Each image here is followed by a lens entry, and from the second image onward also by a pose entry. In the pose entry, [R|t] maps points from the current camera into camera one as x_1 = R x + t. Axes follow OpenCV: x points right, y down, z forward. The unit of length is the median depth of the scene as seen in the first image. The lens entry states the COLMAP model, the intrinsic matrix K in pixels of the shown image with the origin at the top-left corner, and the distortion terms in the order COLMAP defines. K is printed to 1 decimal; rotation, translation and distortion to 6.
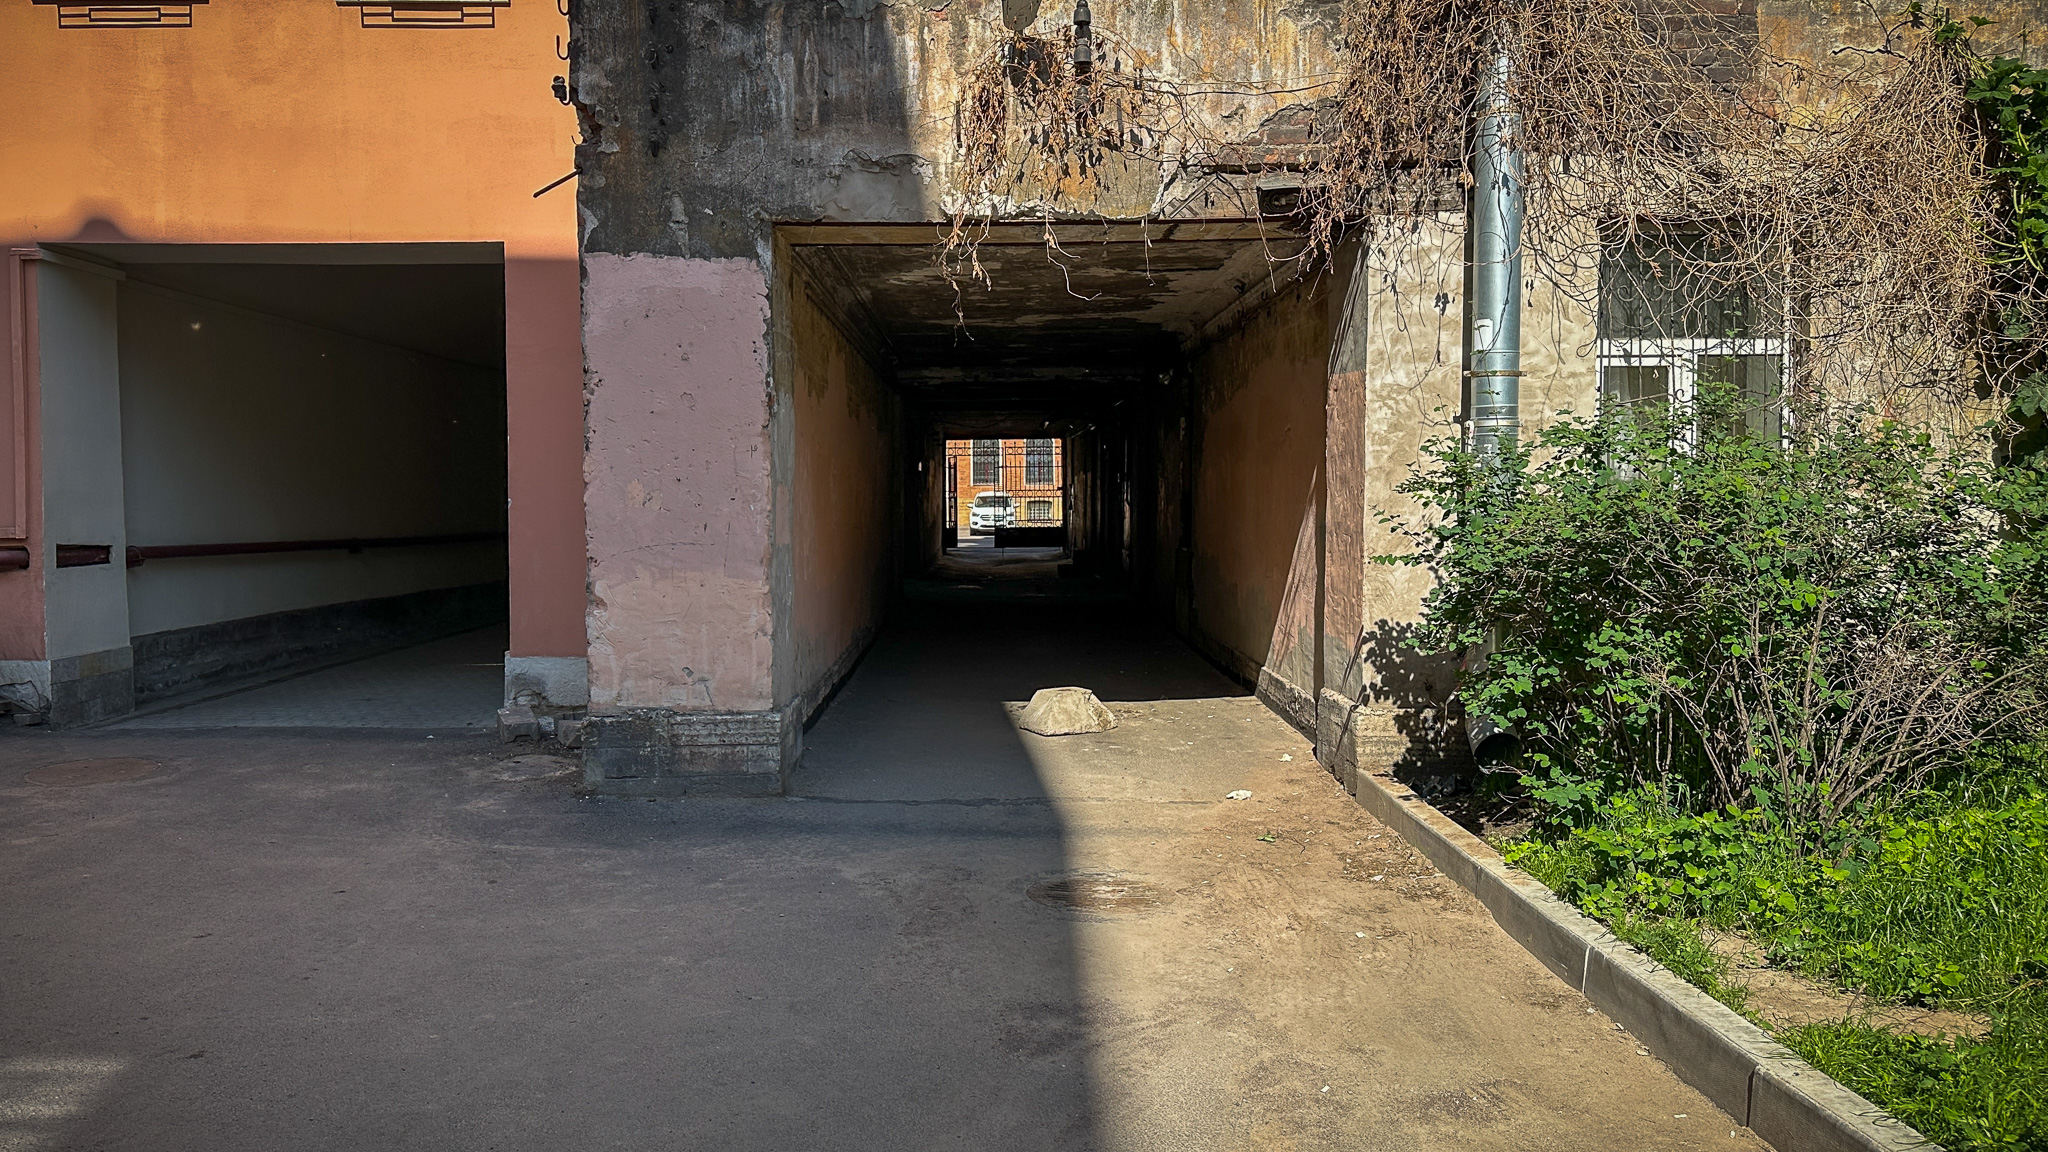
lens RADIAL K [[1451.2, 0, 1024.0], [0, 1451.2, 576.0], [0, 0, 1]] dist [0.074598, -0.132533]
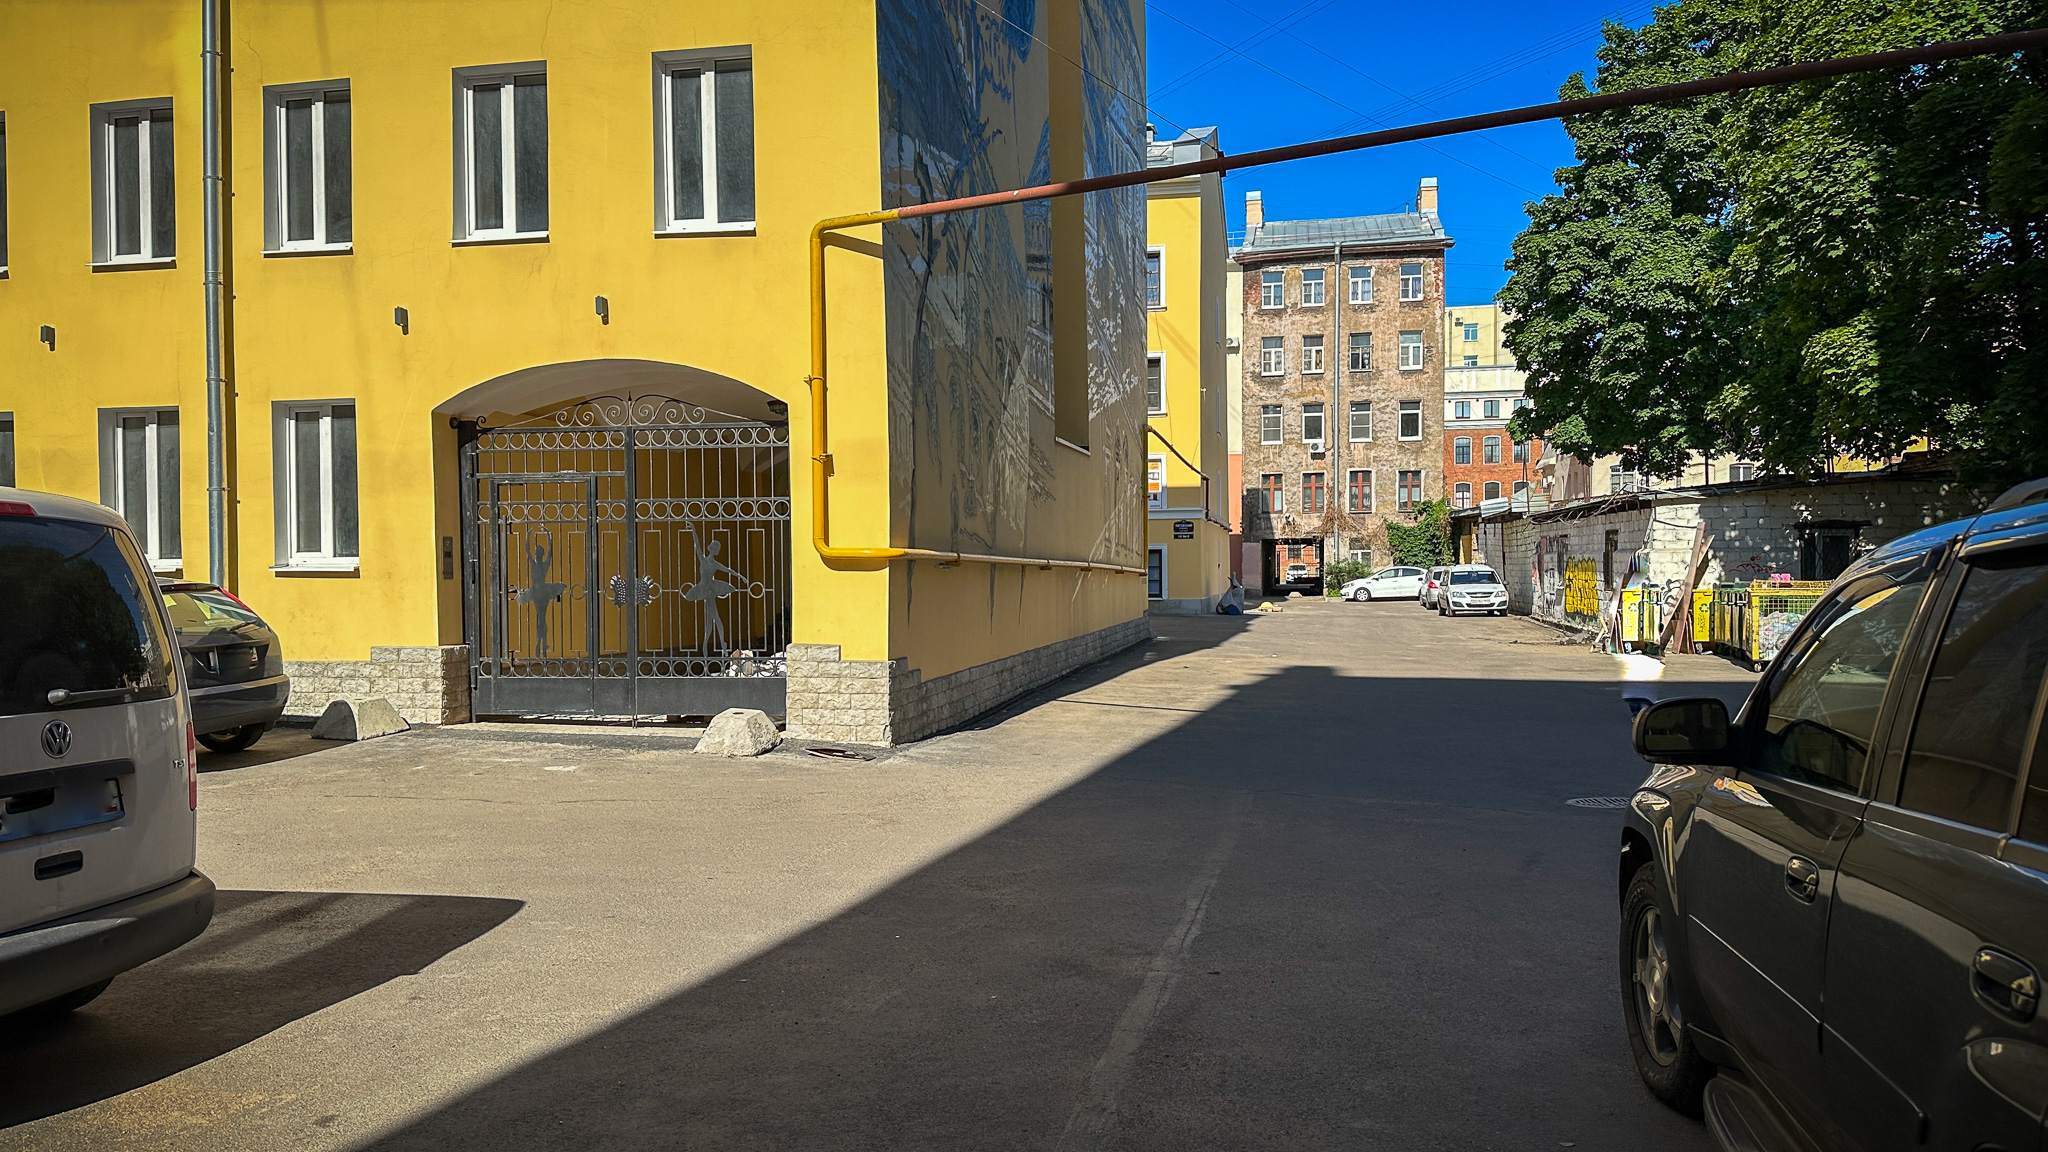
lens RADIAL K [[1451.2, 0, 1024.0], [0, 1451.2, 576.0], [0, 0, 1]] dist [0.074598, -0.132533]
pose [[0.976379, -0.000389, -0.216065, 0.376563], [-0.009640, 0.998924, -0.045357, 0.468651], [0.215851, 0.046369, 0.975325, -8.902872]]
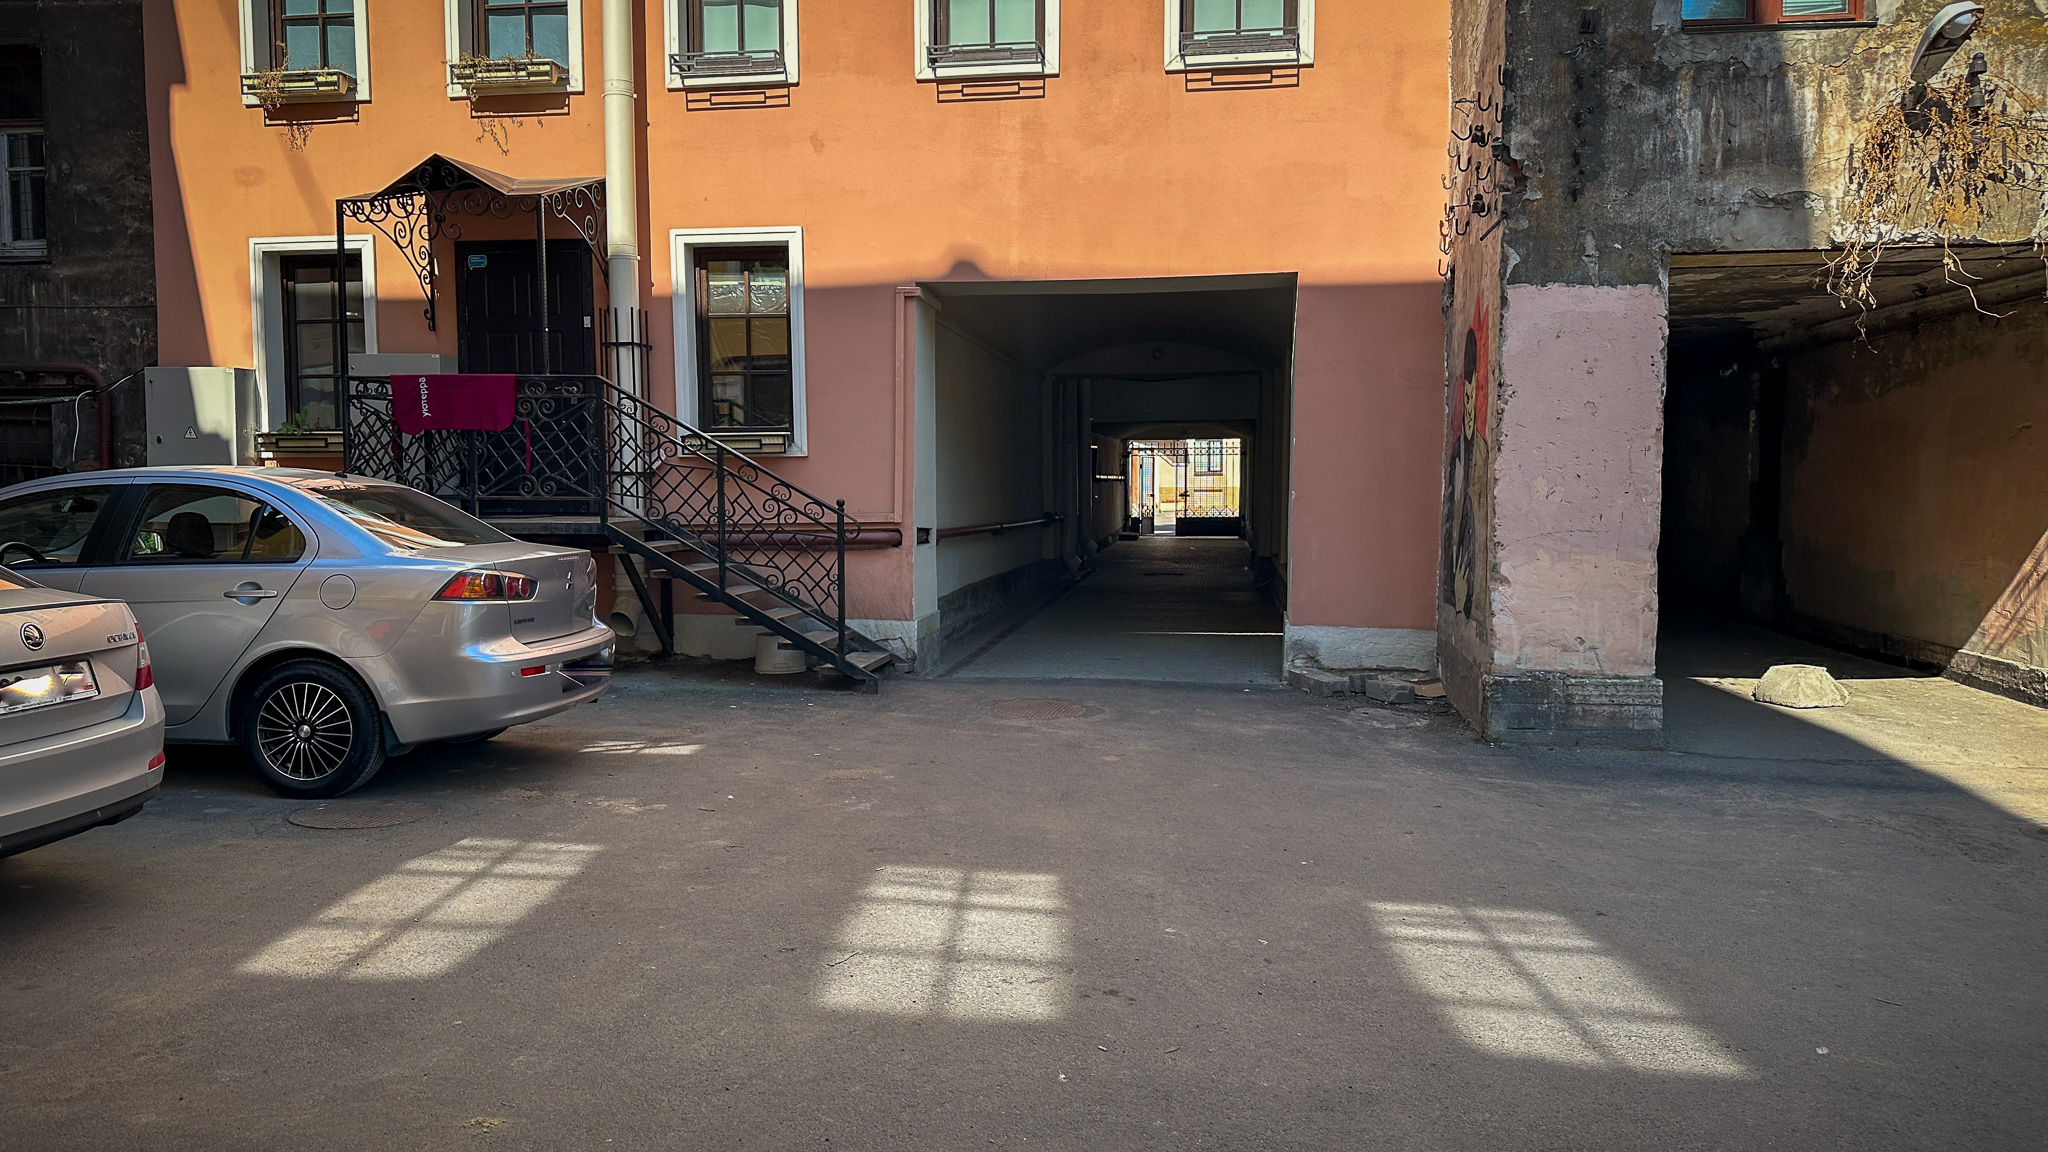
lens RADIAL K [[1445.3, 0, 958.5], [0, 1445.3, 572.9], [0, 0, 1]] dist [0.028240, -0.080473]
pose [[0.979733, 0.012652, -0.199906, -0.494915], [-0.010276, 0.999864, 0.012920, 0.001567], [0.200042, -0.010604, 0.979730, -0.238915]]
